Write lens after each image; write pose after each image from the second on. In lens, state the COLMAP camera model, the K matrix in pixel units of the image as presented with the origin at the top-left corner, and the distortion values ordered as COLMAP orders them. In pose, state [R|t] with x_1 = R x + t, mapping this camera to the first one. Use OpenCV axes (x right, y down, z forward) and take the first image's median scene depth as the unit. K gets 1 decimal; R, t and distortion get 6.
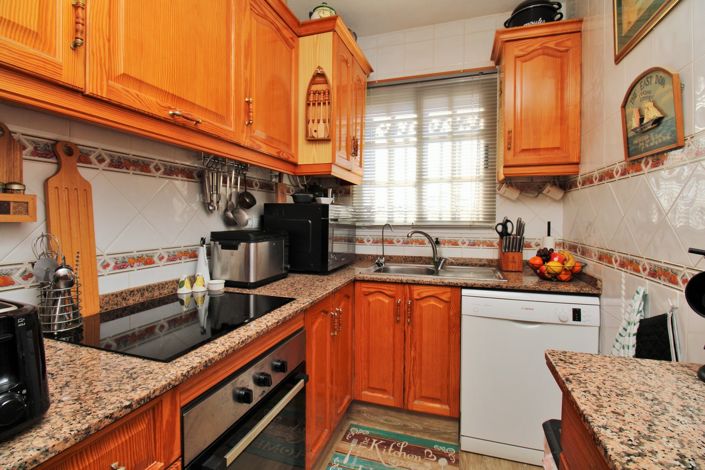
lens RADIAL K [[339.8, 0, 357.7], [0, 339.8, 230.3], [0, 0, 1]] dist [0.003343, -0.015517]
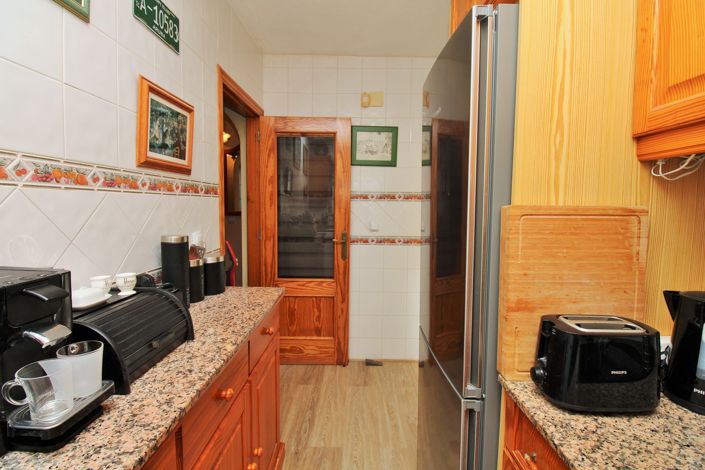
lens RADIAL K [[339.8, 0, 357.7], [0, 339.8, 230.3], [0, 0, 1]] dist [0.003343, -0.015517]
pose [[-0.957605, 0.012540, -0.287811, 0.073840], [-0.020875, 0.993406, 0.112735, -0.086577], [0.287327, 0.113964, -0.951029, 0.556127]]
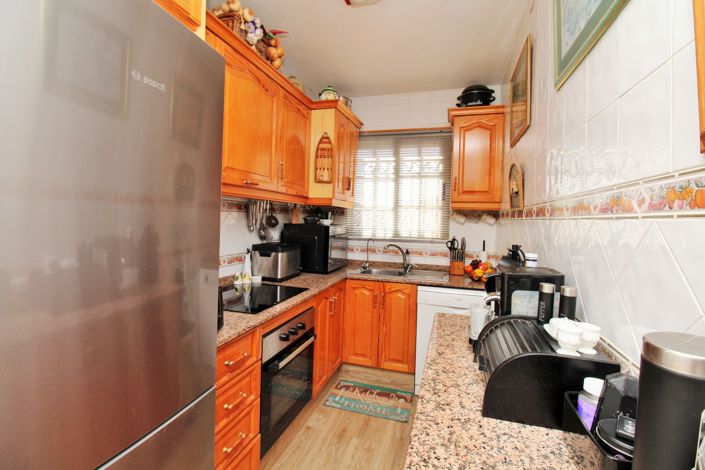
lens RADIAL K [[339.8, 0, 357.7], [0, 339.8, 230.3], [0, 0, 1]] dist [0.003343, -0.015517]
pose [[0.999526, 0.024352, 0.018830, 0.008635], [-0.024315, 0.999702, -0.002148, -0.058323], [-0.018876, 0.001689, 0.999820, -0.458770]]
